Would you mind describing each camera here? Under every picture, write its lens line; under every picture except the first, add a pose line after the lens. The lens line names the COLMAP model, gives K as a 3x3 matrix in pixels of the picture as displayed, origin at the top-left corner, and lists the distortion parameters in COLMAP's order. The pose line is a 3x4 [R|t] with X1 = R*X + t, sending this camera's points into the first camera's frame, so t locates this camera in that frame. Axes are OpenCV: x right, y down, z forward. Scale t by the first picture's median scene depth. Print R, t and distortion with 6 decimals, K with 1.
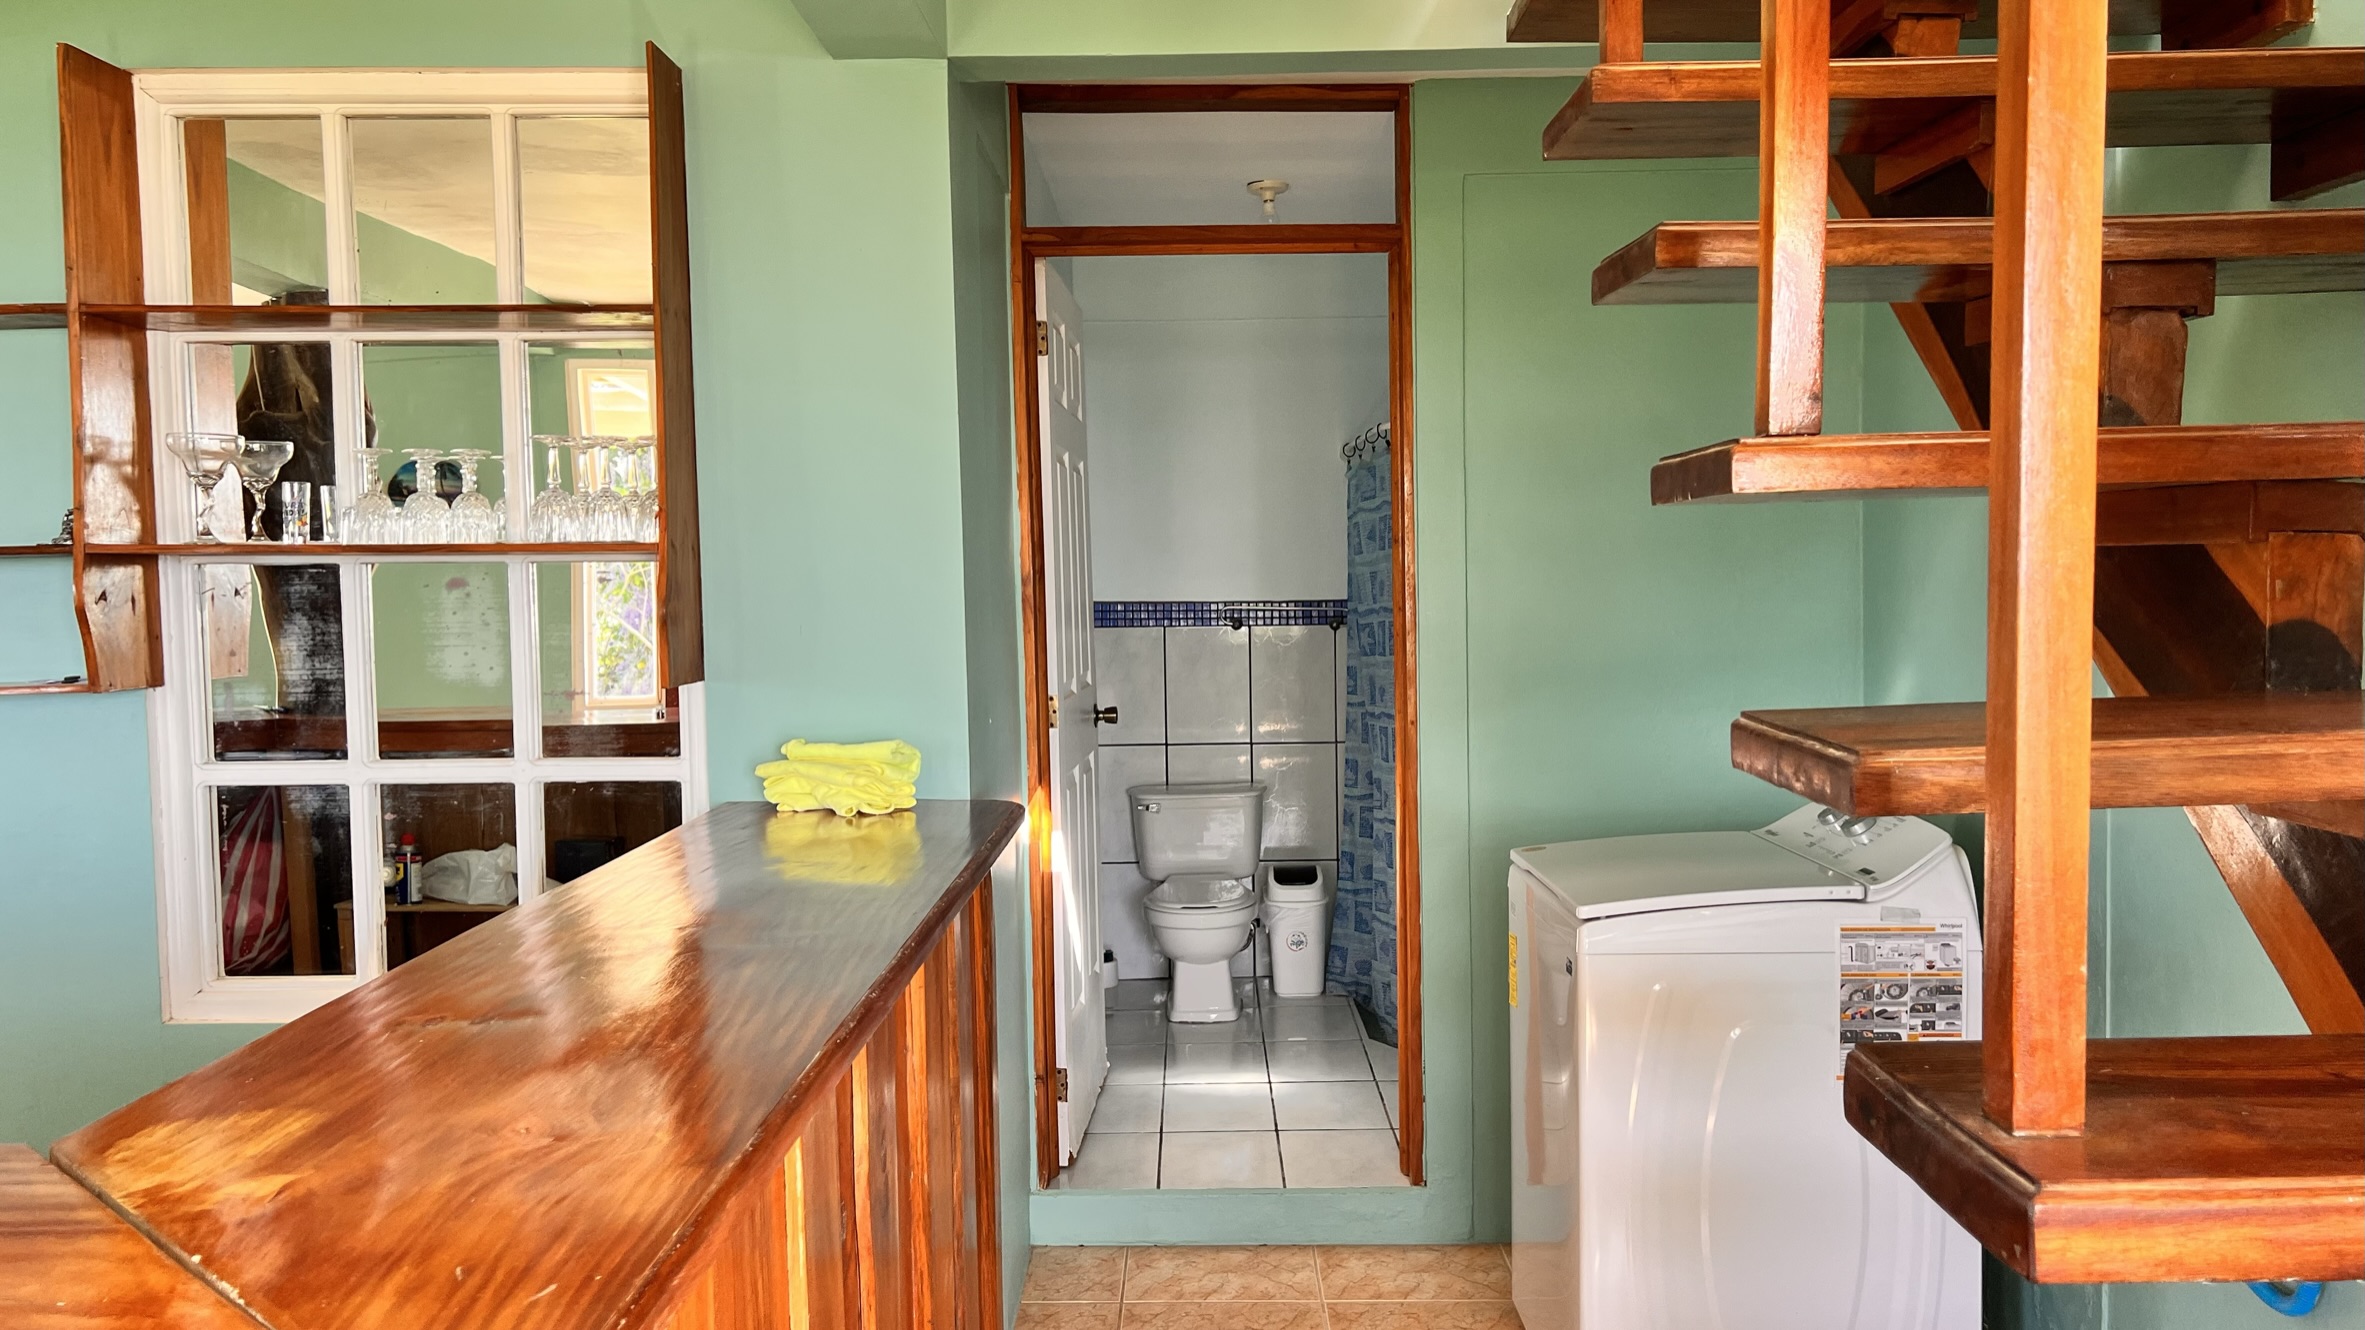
lens RADIAL K [[1750.4, 0, 1196.7], [0, 1750.4, 672.8], [0, 0, 1]] dist [0.080275, -0.104550]
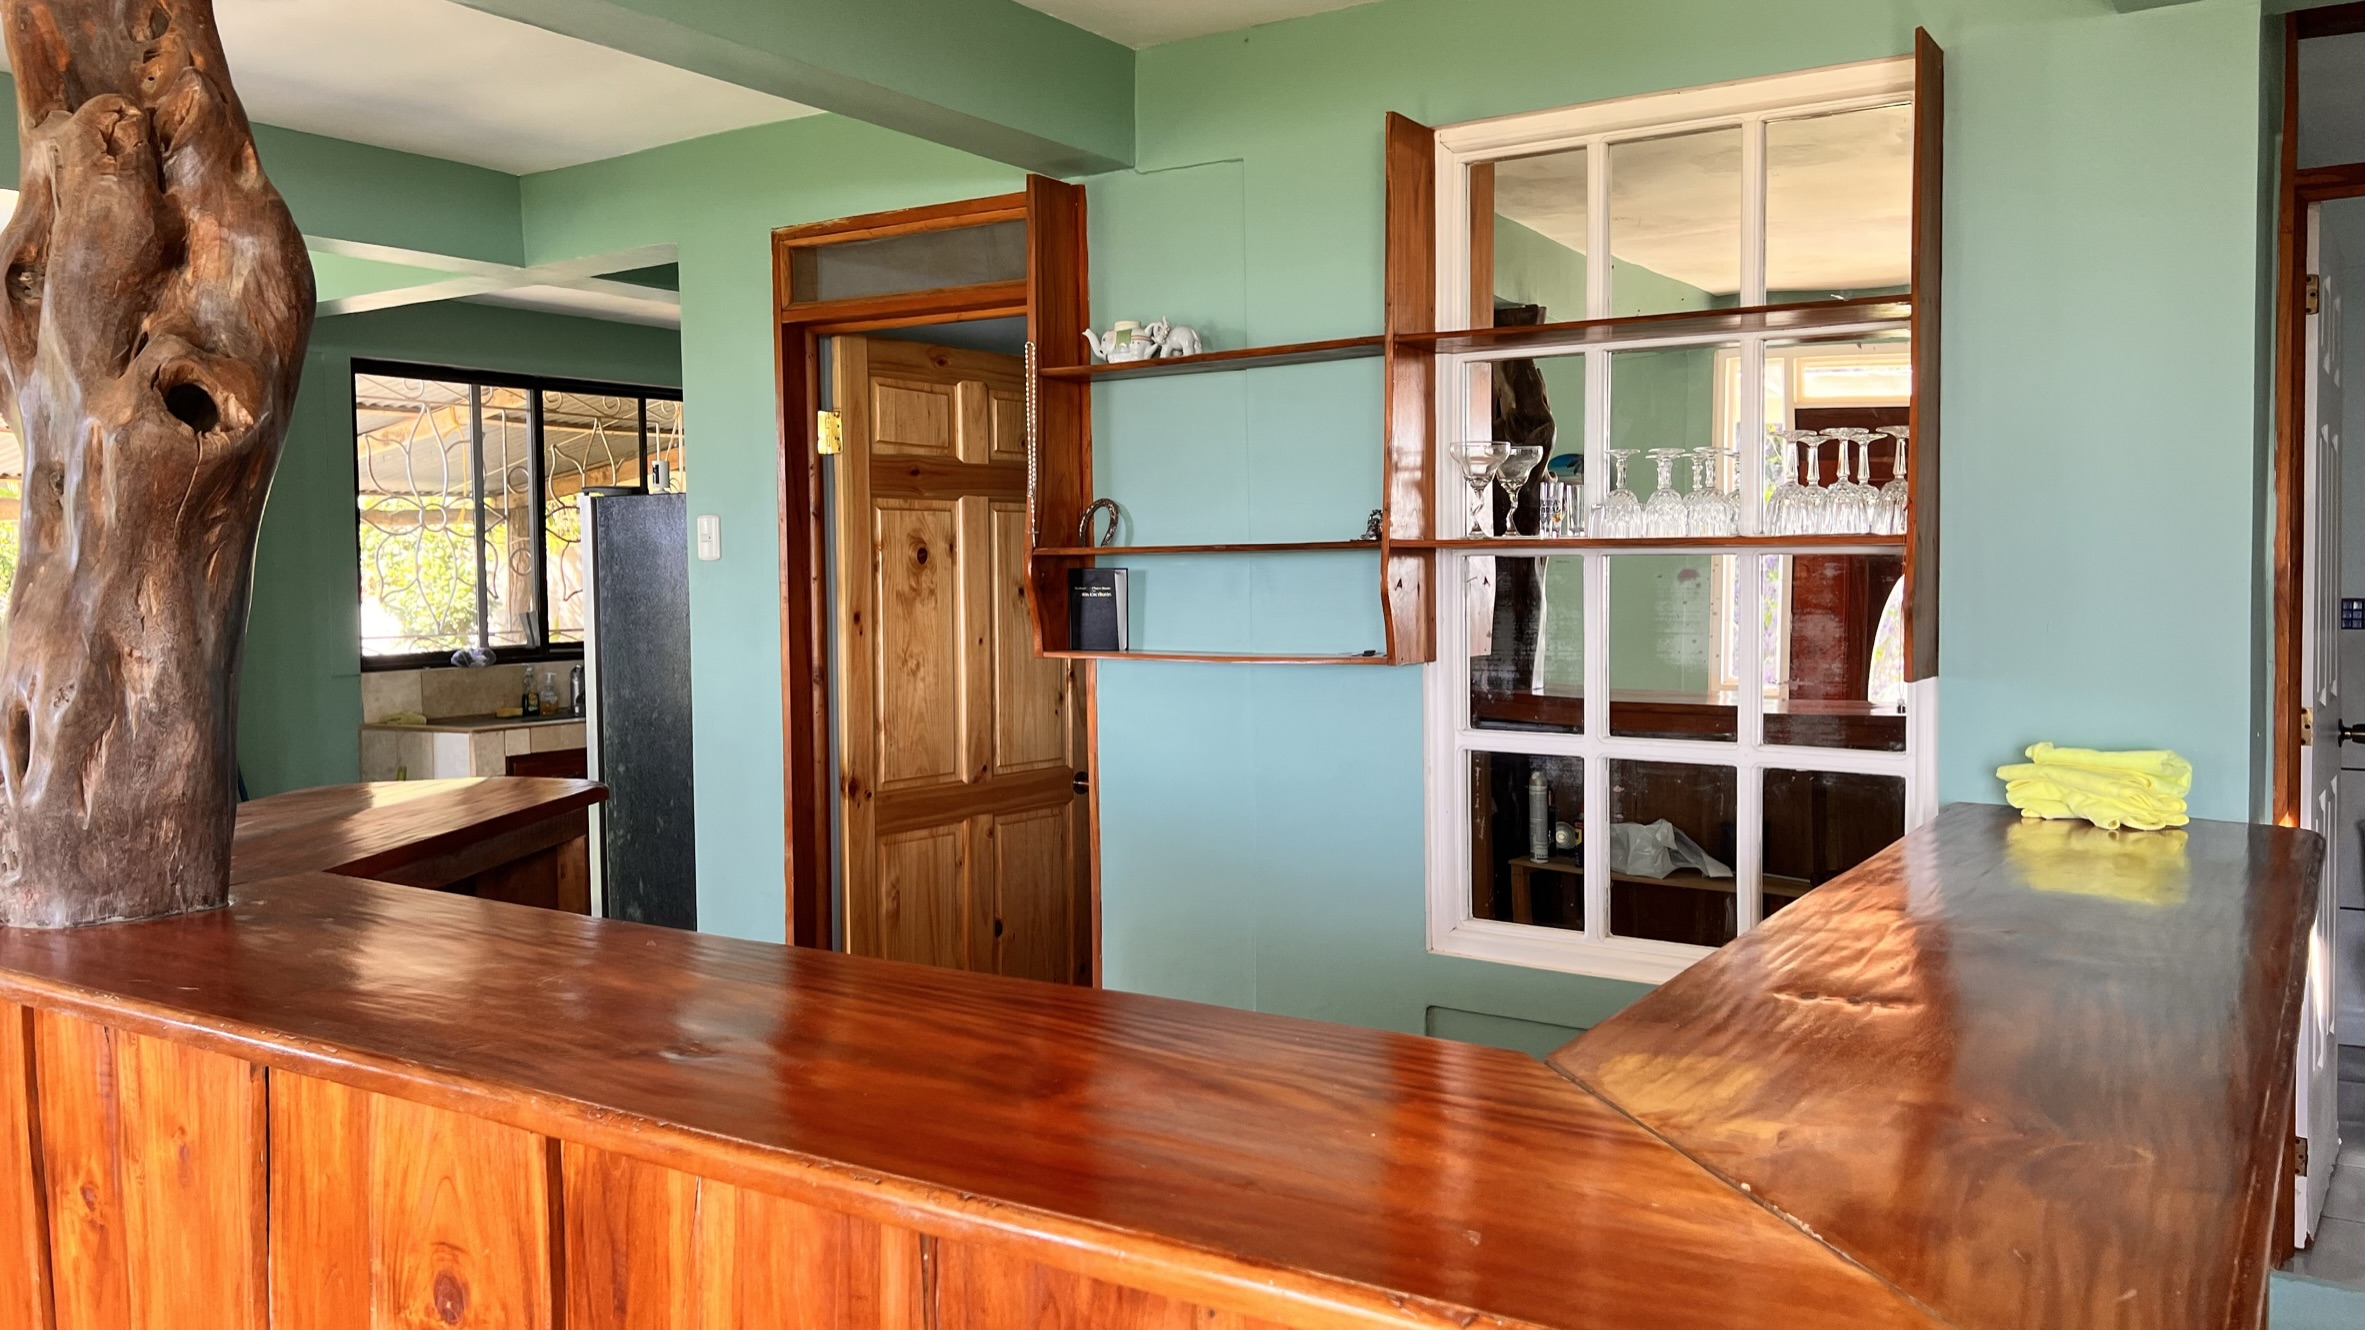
lens RADIAL K [[1750.4, 0, 1196.7], [0, 1750.4, 672.8], [0, 0, 1]] dist [0.080275, -0.104550]
pose [[0.840311, 0.040455, -0.540593, -0.094554], [-0.036171, 0.999173, 0.018547, -0.000682], [0.540897, 0.003969, 0.841080, -0.045603]]
